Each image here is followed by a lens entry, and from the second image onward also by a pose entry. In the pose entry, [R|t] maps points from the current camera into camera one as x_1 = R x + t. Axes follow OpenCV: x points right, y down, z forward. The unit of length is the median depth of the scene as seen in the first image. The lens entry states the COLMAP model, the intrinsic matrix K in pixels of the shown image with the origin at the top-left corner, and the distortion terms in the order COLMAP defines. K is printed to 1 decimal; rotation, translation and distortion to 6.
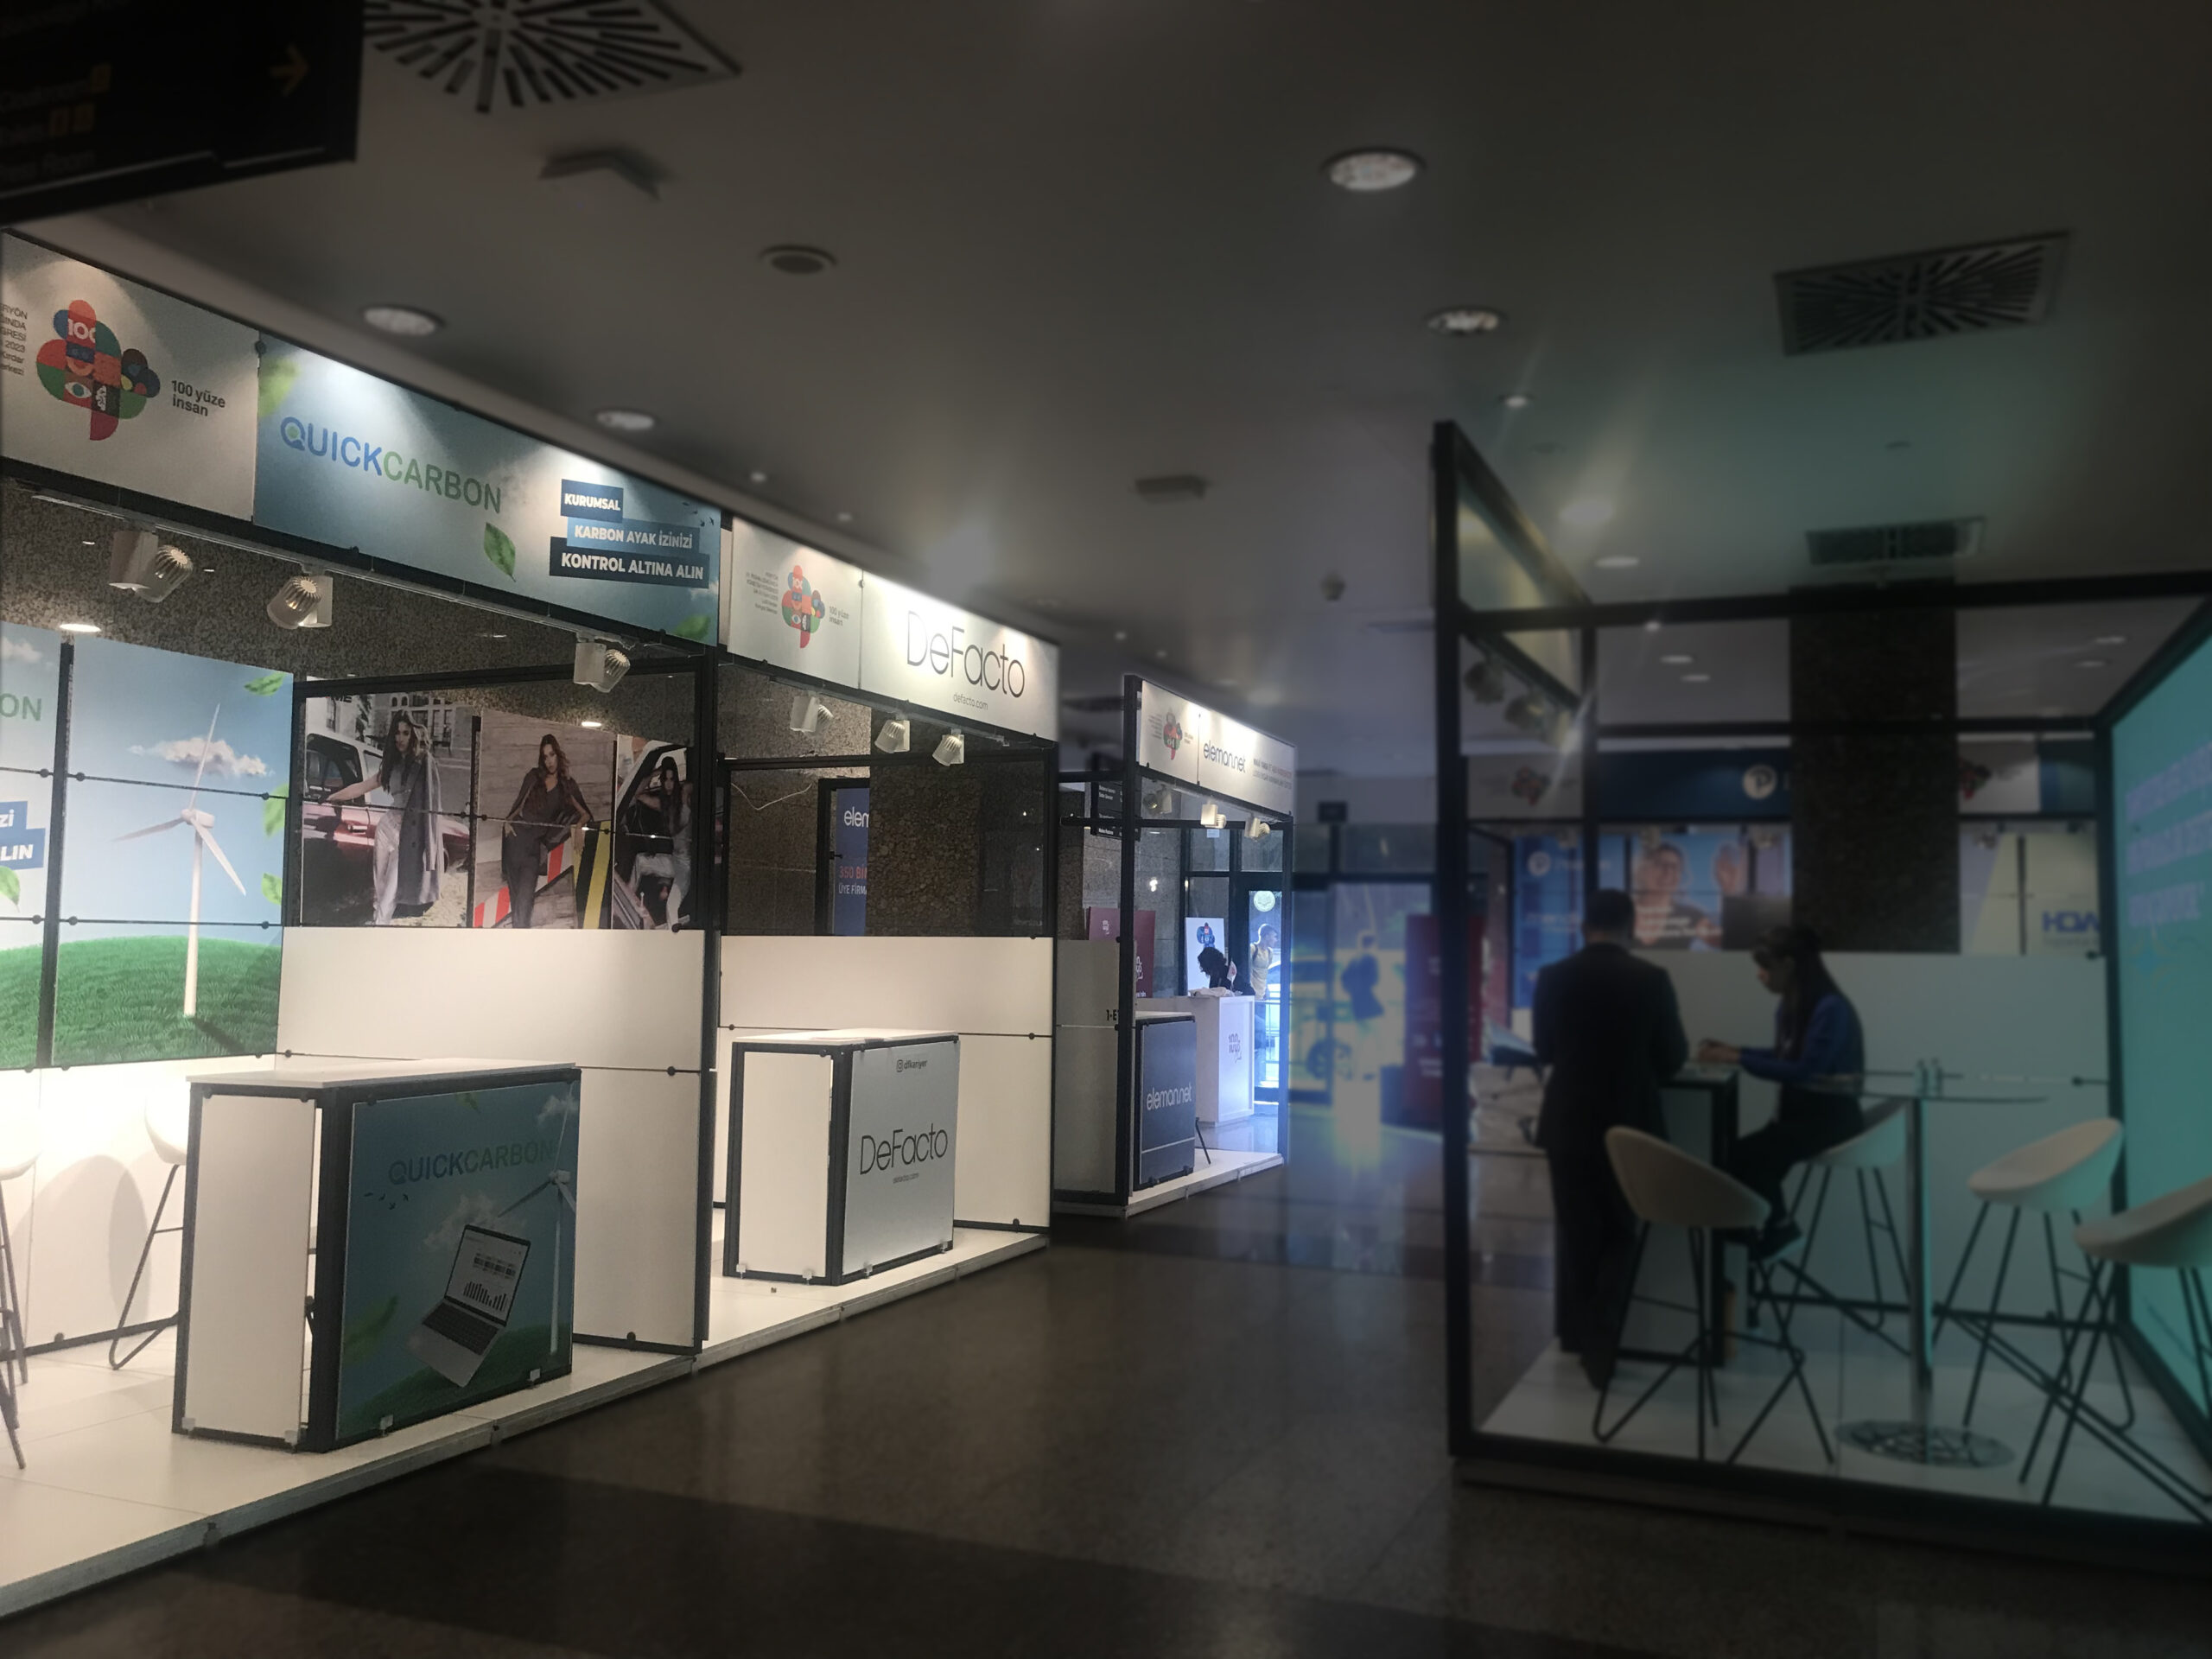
lens RADIAL K [[1773.6, 0, 1112.3], [0, 1773.6, 835.1], [0, 0, 1]] dist [0.039862, 0.001709]
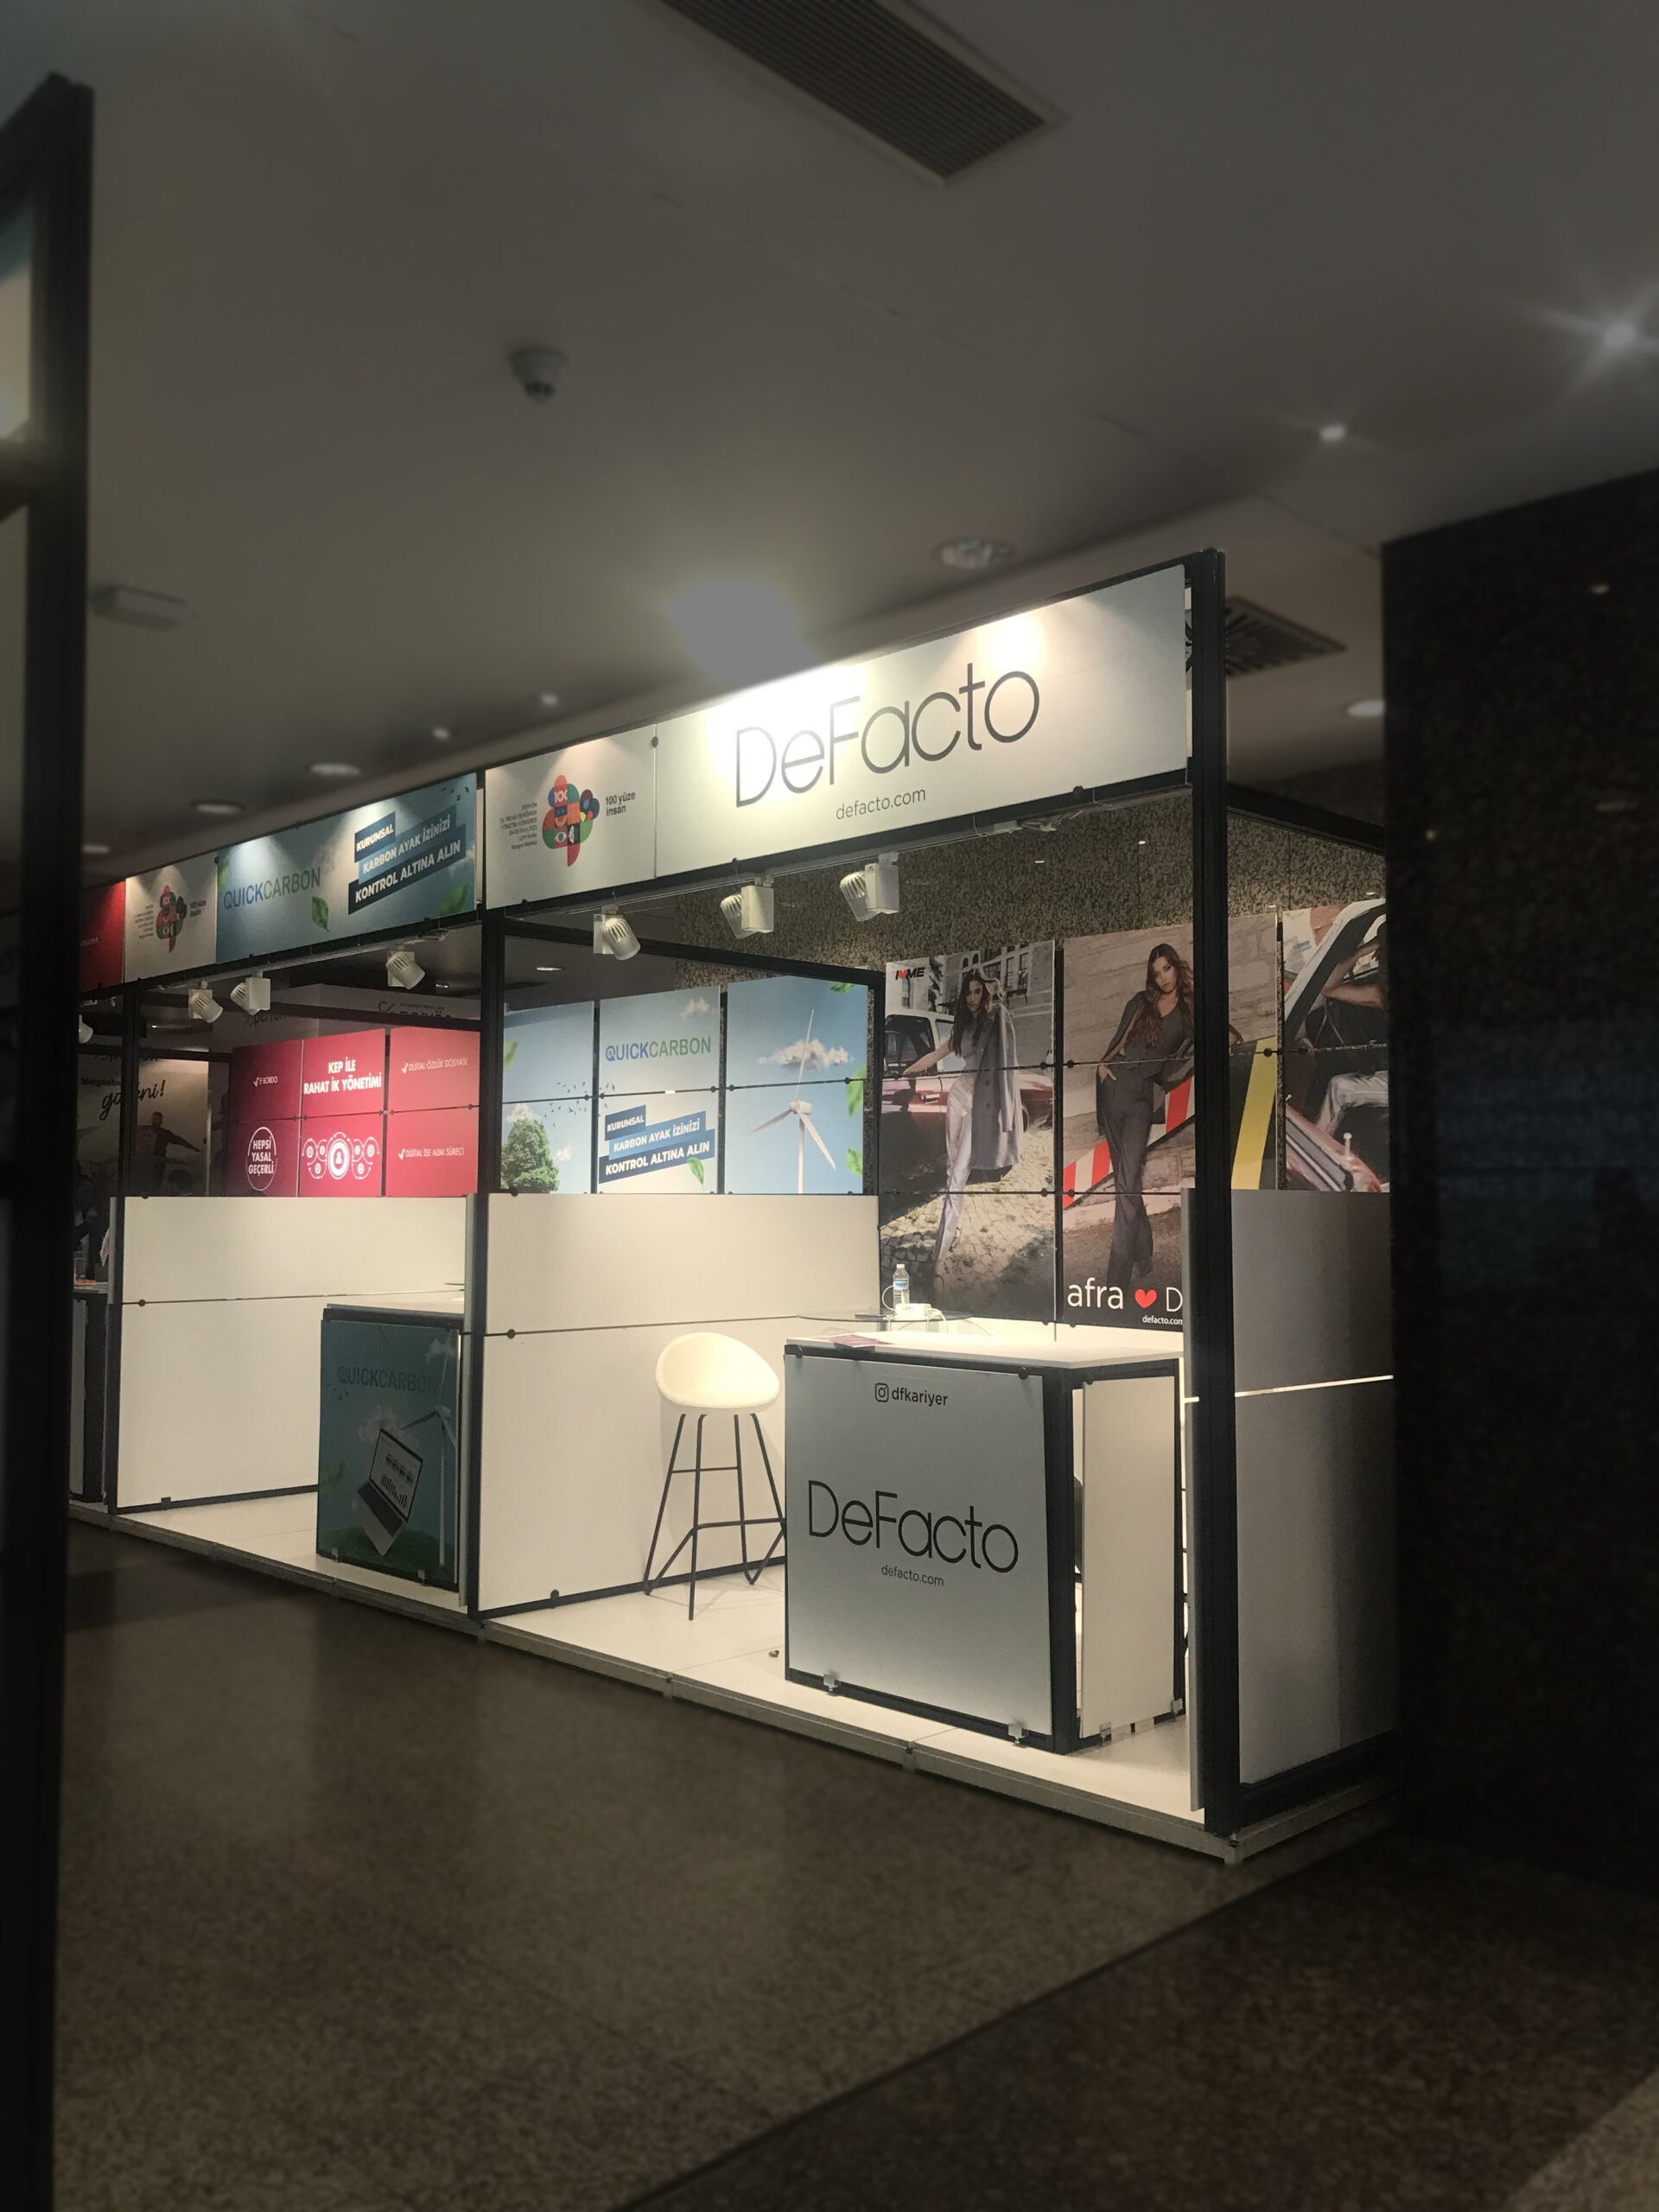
lens RADIAL K [[1773.6, 0, 834.1], [0, 1773.6, 1103.8], [0, 0, 1]] dist [0.039862, 0.001709]
pose [[-0.371456, -0.066553, -0.926062, 0.531528], [0.053810, 0.994208, -0.093035, 0.091007], [0.926890, -0.084389, -0.365723, 1.324548]]
